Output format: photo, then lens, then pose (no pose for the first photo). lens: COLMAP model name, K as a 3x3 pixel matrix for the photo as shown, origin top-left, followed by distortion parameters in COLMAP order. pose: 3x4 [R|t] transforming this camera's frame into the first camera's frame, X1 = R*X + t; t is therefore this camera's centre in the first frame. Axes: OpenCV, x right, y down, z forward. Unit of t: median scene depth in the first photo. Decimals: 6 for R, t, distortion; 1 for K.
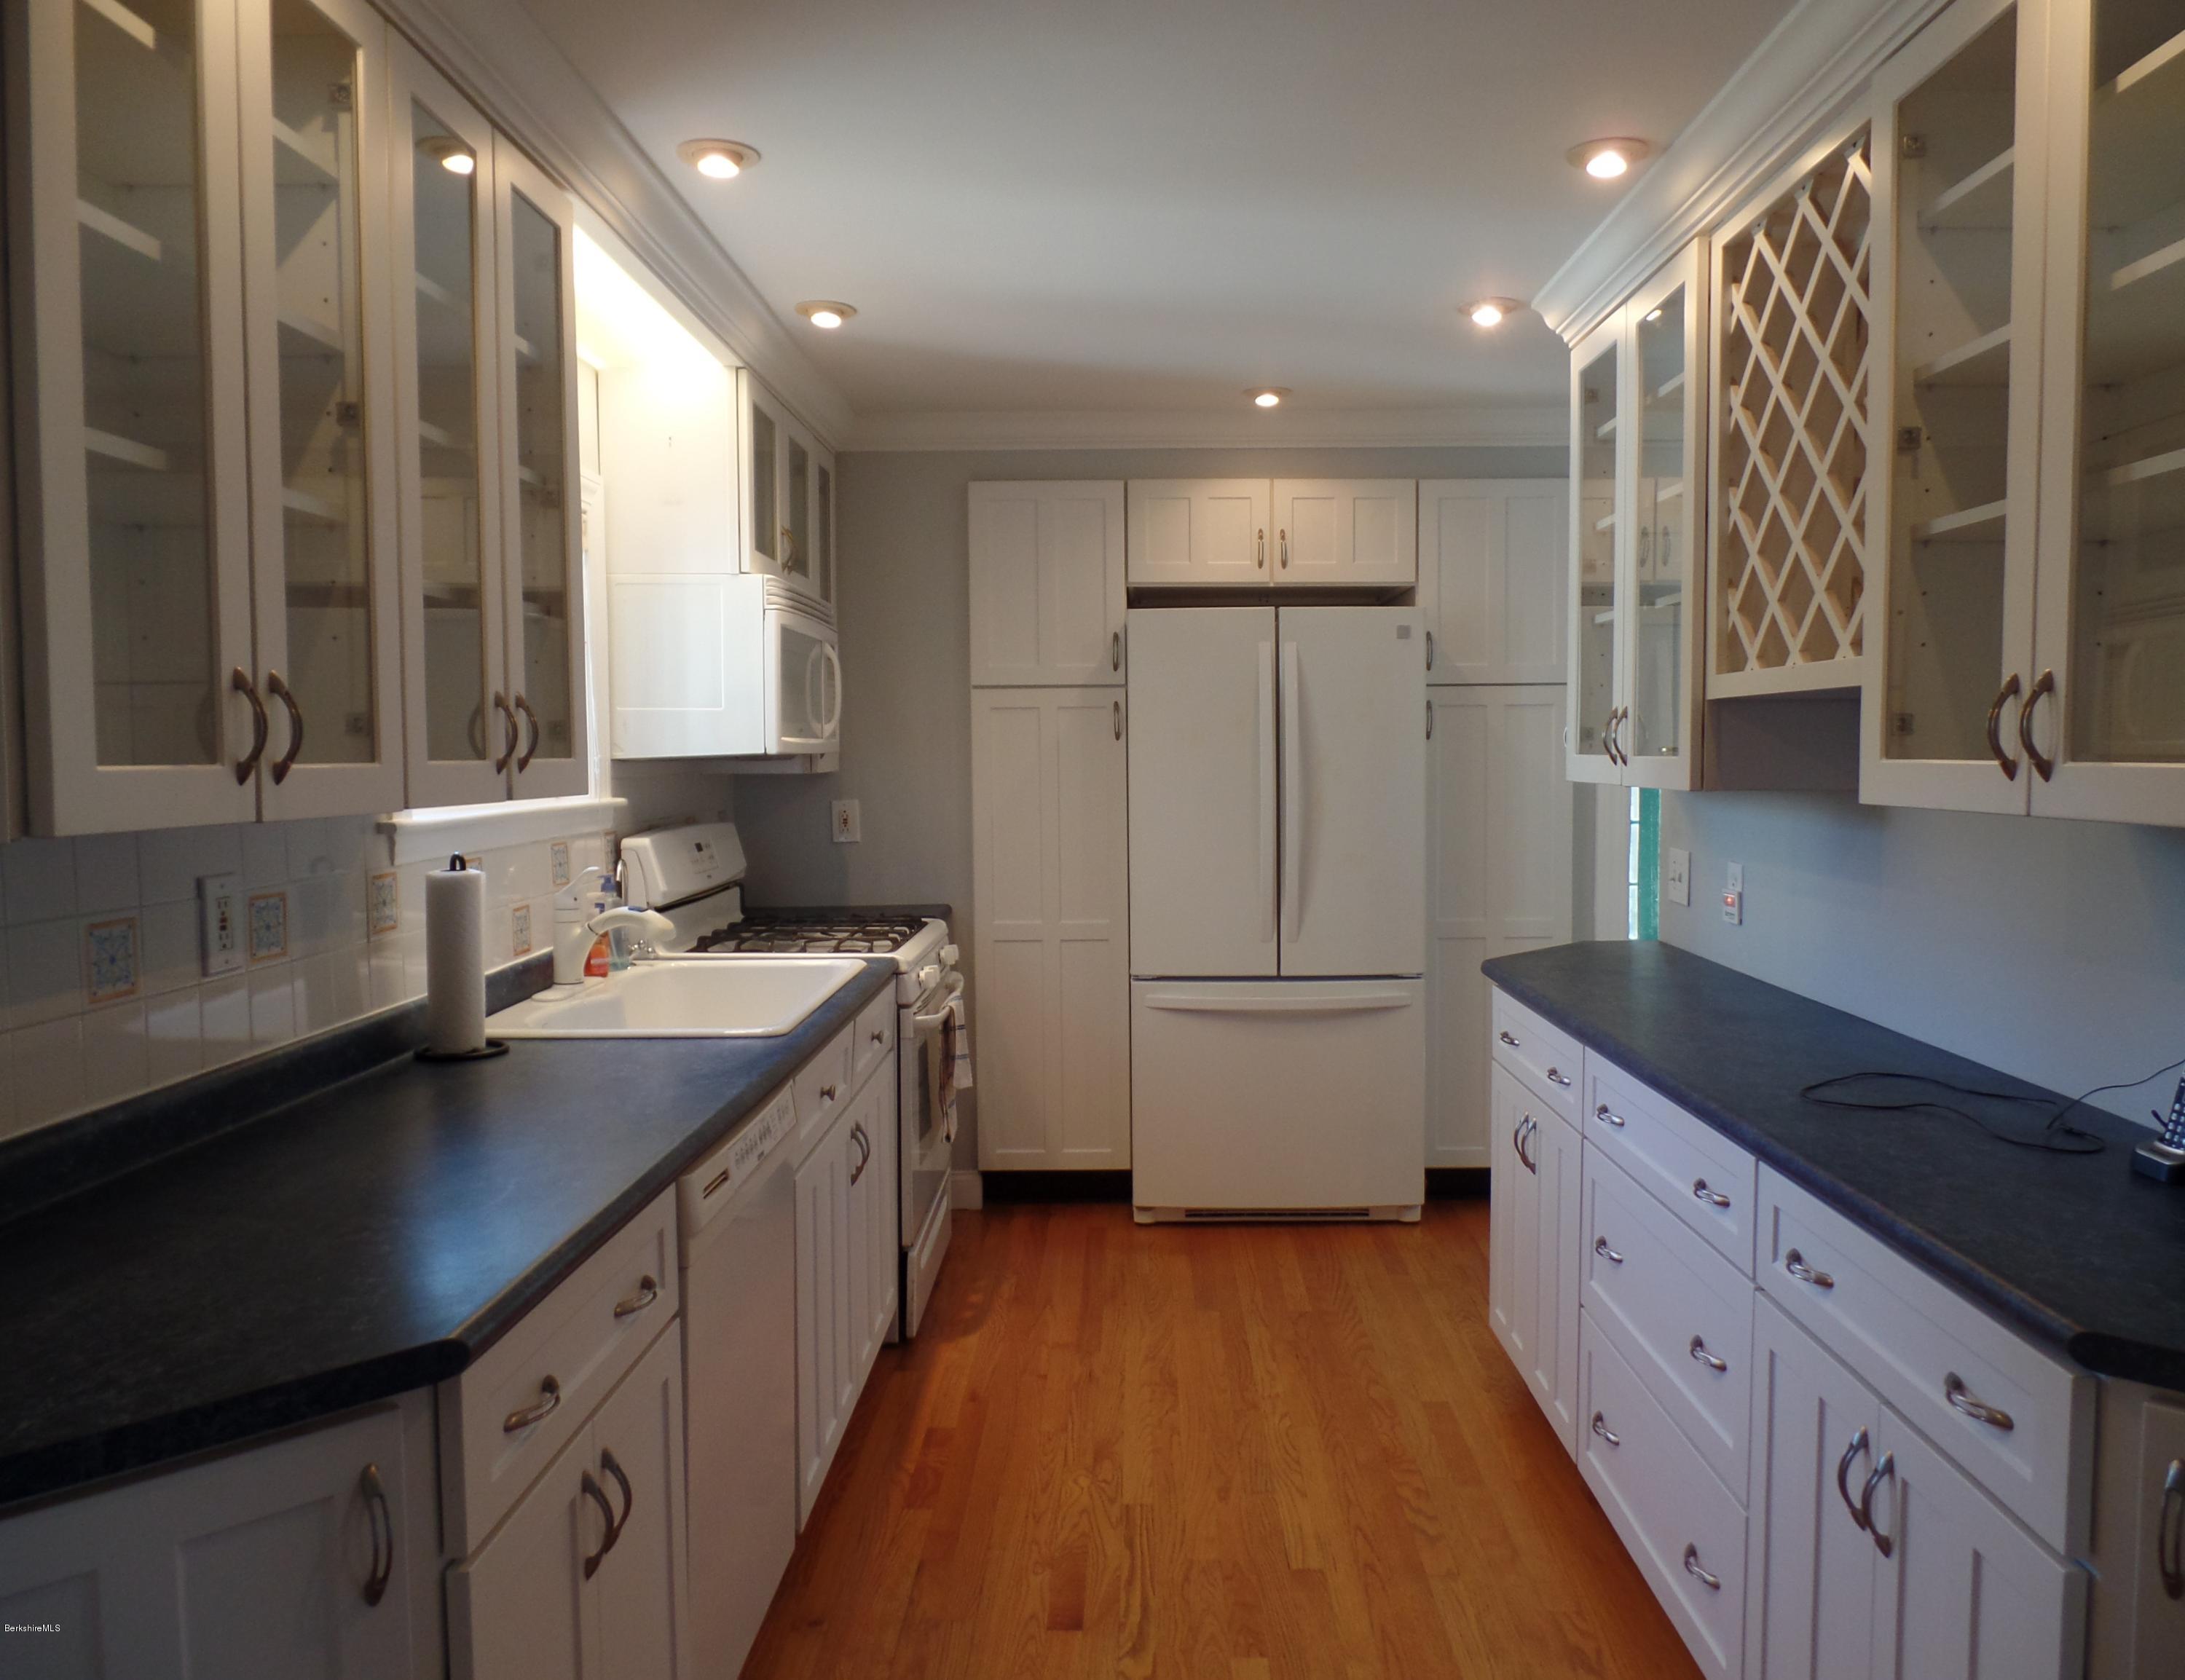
lens RADIAL K [[1564.4, 0, 1123.6], [0, 1564.4, 845.3], [0, 0, 1]] dist [-0.015621, 0.004807]
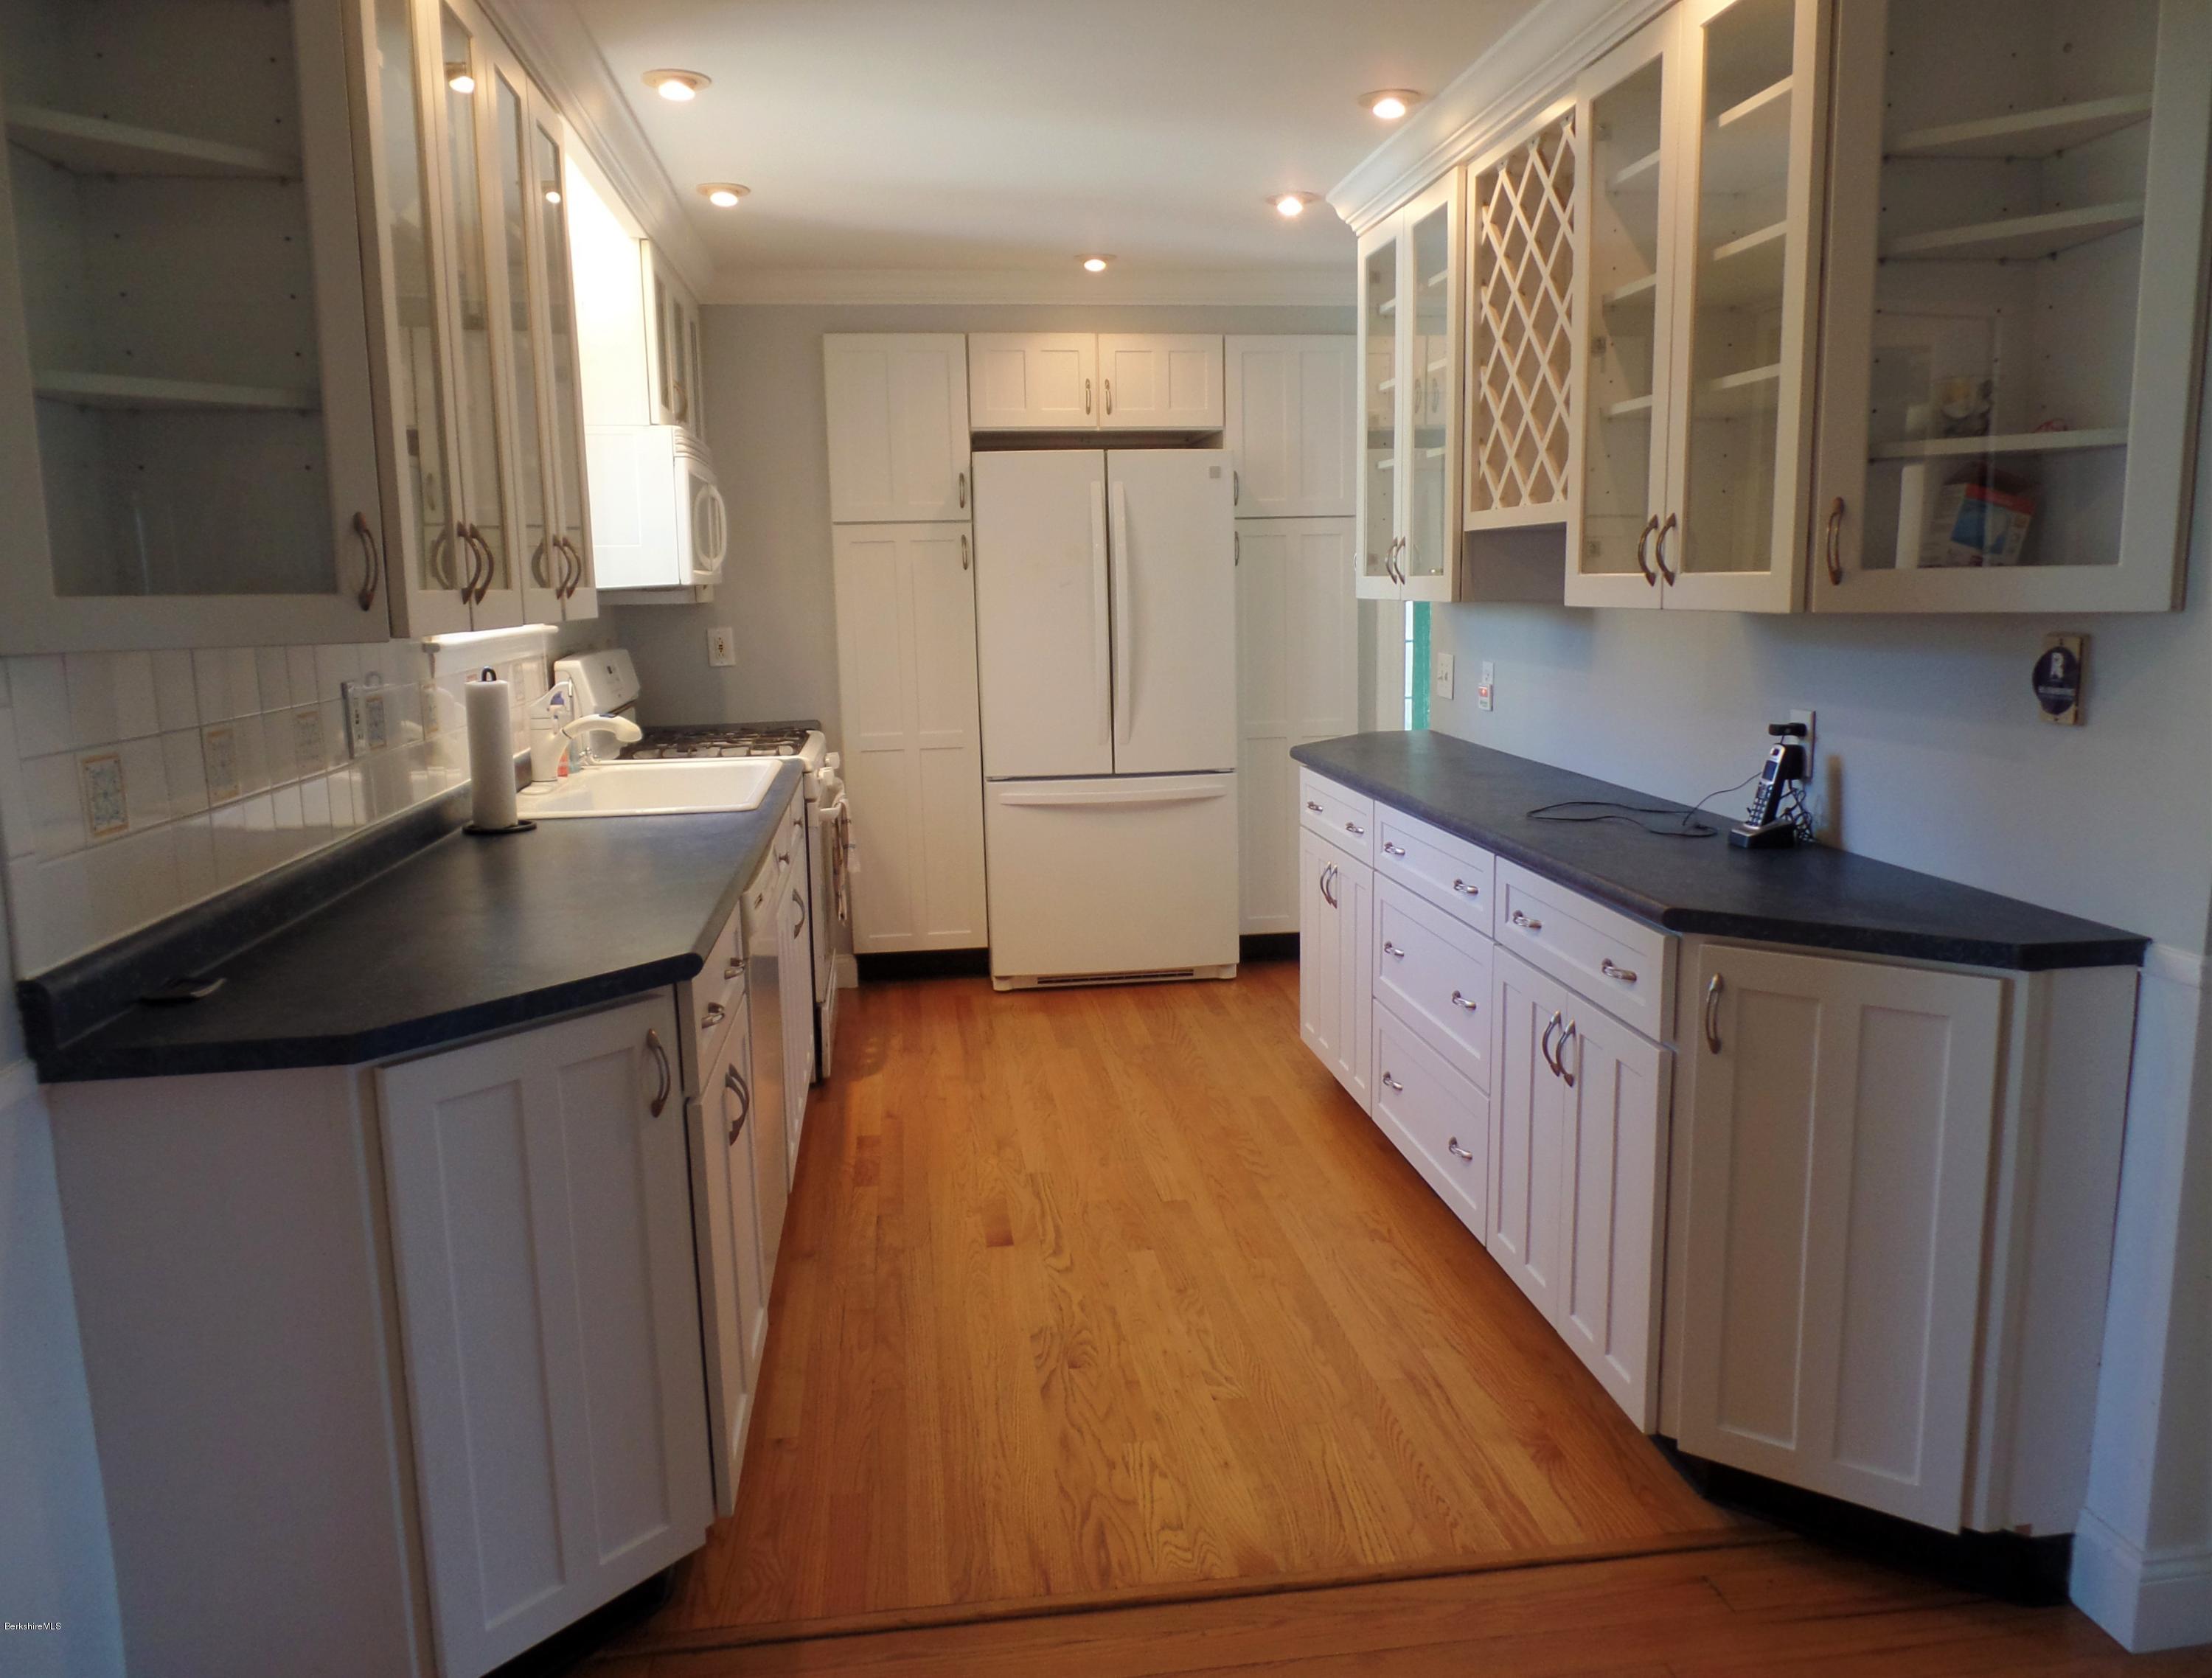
lens RADIAL K [[1583.7, 0, 1129.3], [0, 1583.7, 835.8], [0, 0, 1]] dist [-0.015621, 0.004807]
pose [[0.989506, -0.035097, 0.140164, -0.083352], [0.021189, 0.994811, 0.099513, 0.019124], [-0.142929, -0.095499, 0.985115, -0.244830]]
